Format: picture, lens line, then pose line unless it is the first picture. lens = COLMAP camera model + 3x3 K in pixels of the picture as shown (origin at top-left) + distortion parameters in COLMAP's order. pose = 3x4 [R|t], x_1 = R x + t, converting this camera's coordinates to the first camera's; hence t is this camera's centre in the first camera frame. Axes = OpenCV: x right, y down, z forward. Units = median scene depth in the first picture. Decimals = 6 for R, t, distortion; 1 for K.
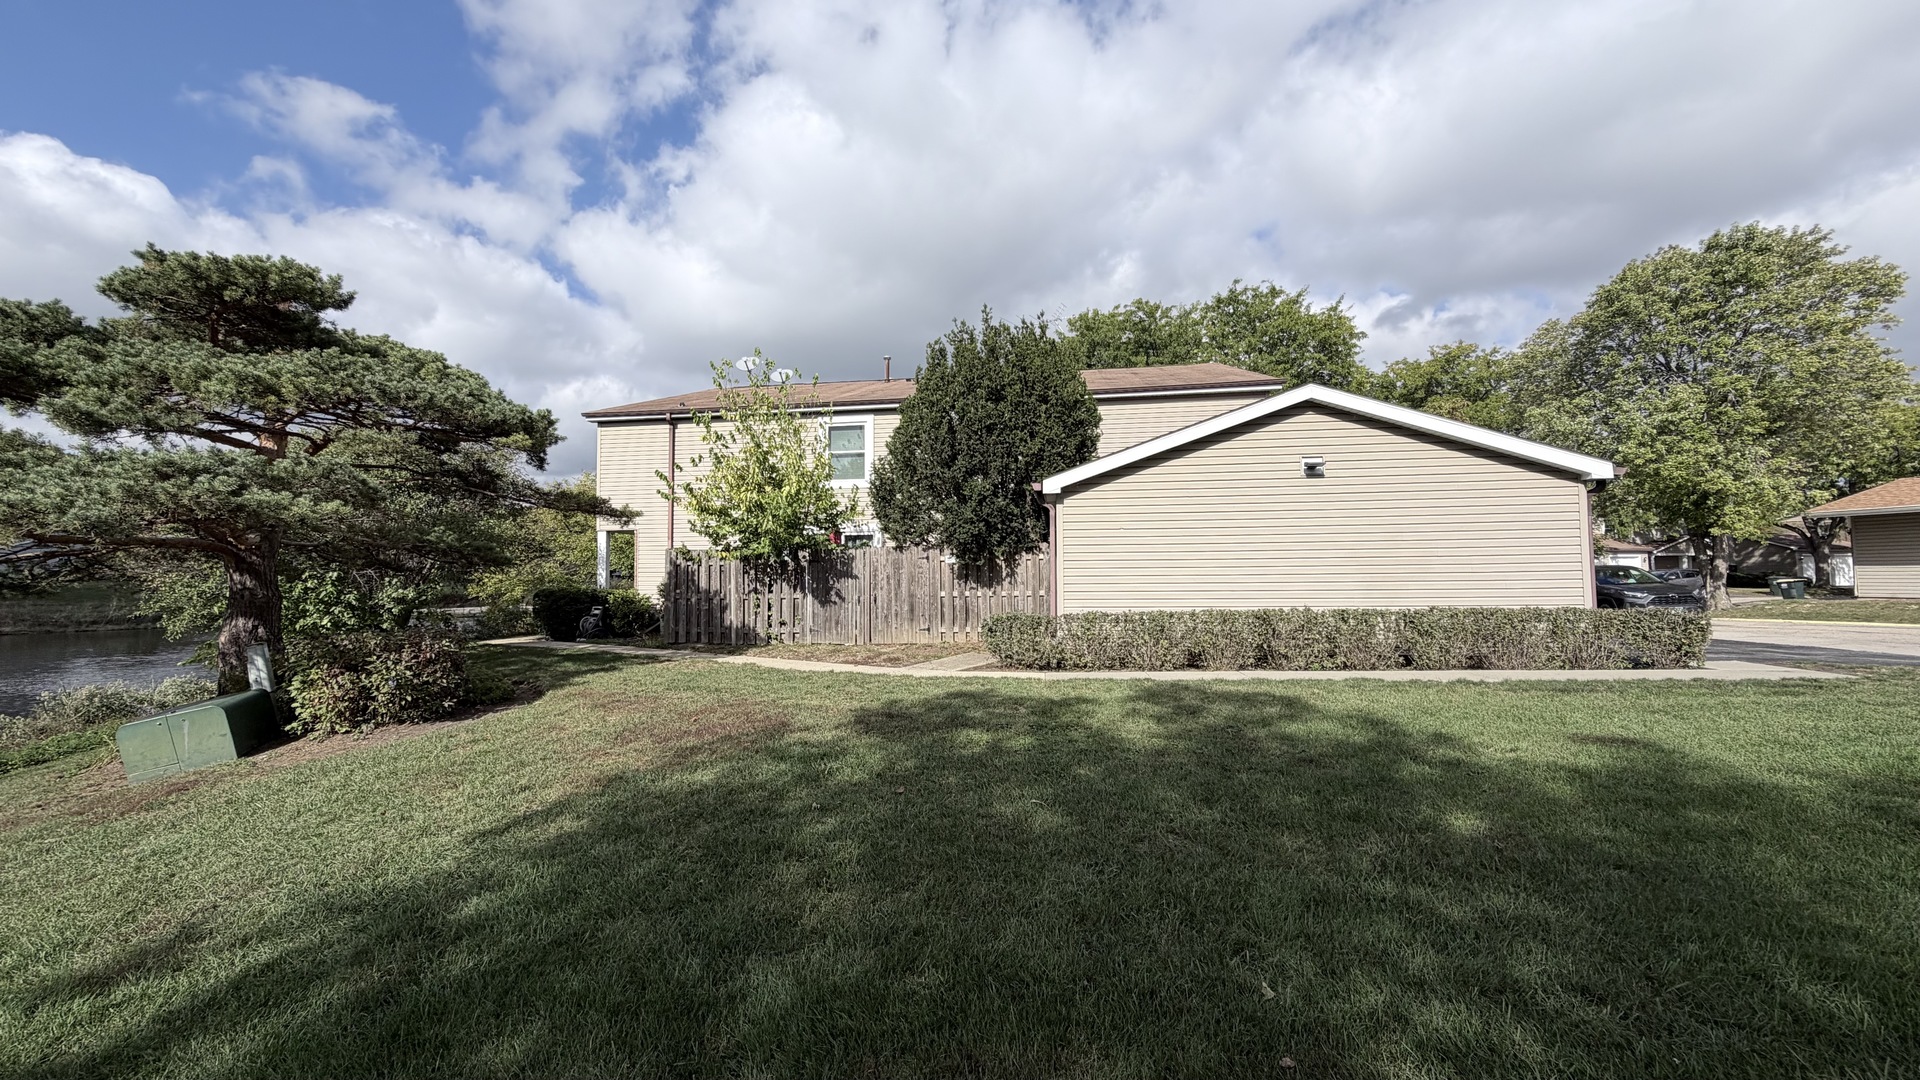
lens RADIAL K [[766.8, 0, 951.0], [0, 766.8, 541.2], [0, 0, 1]] dist [0.000410, 0.000177]
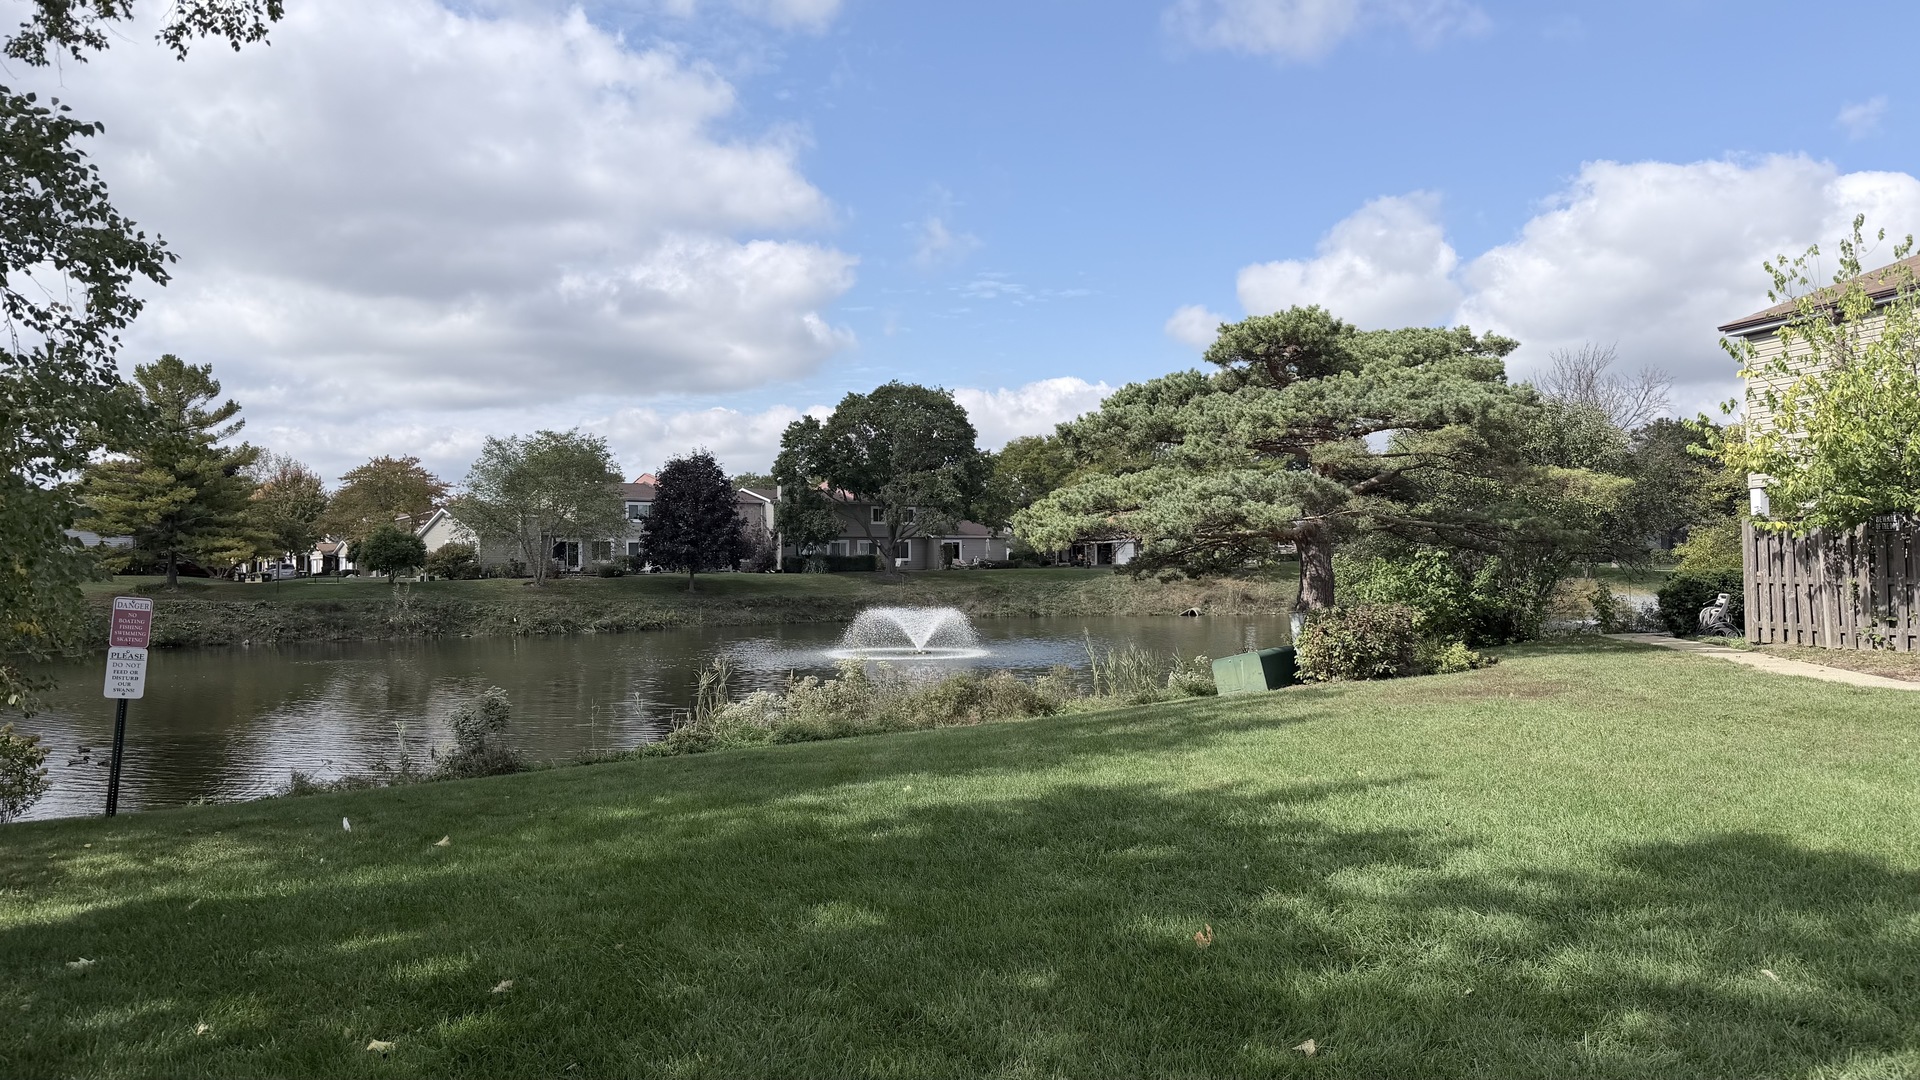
lens RADIAL K [[1342.1, 0, 960.0], [0, 1342.1, 540.0], [0, 0, 1]] dist [0.086796, -0.066028]
pose [[0.388789, -0.018209, -0.921147, 0.640303], [0.057053, 0.998362, 0.004345, -0.019532], [0.919559, -0.054243, 0.389191, -0.258515]]
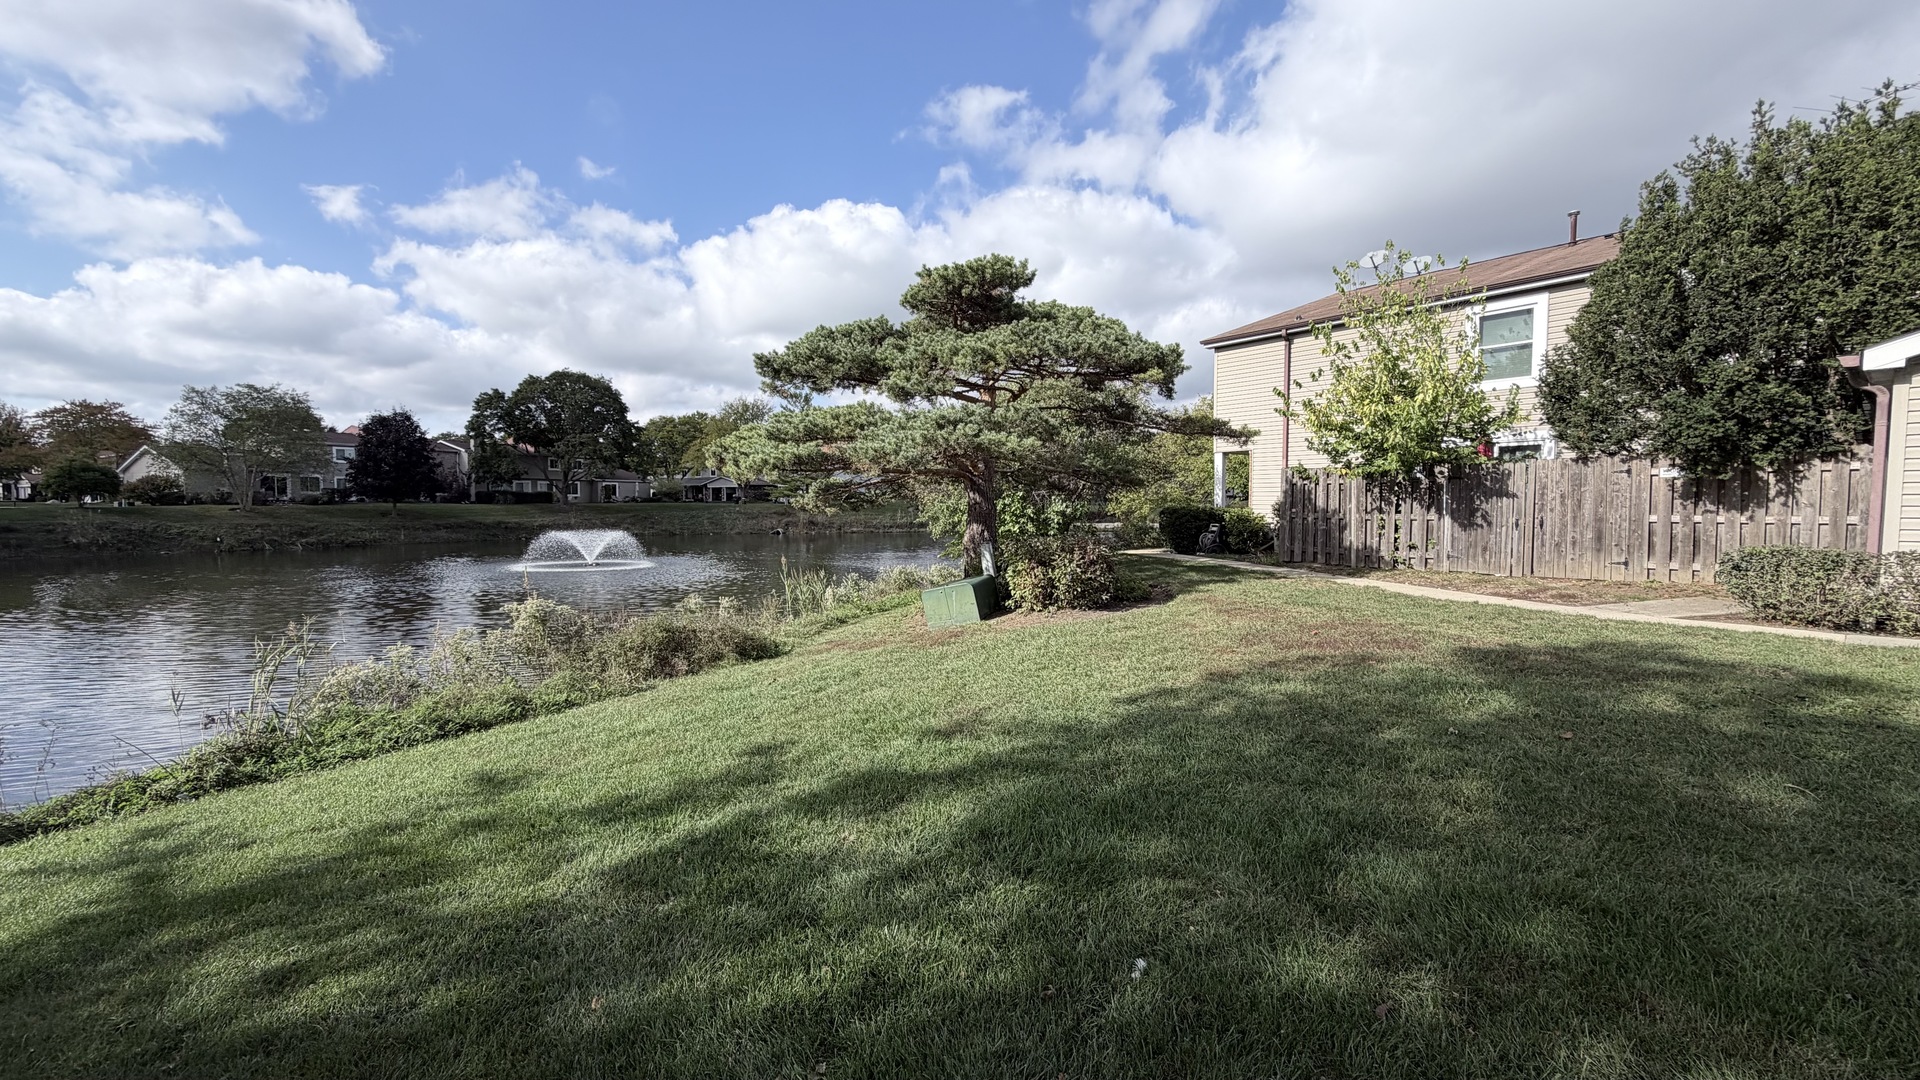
lens RADIAL K [[766.8, 0, 951.0], [0, 766.8, 541.2], [0, 0, 1]] dist [0.000410, 0.000177]
pose [[0.727948, 0.040597, -0.684429, 0.005011], [0.030306, 0.995365, 0.091273, 0.000902], [0.684962, -0.087184, 0.723343, -0.037463]]
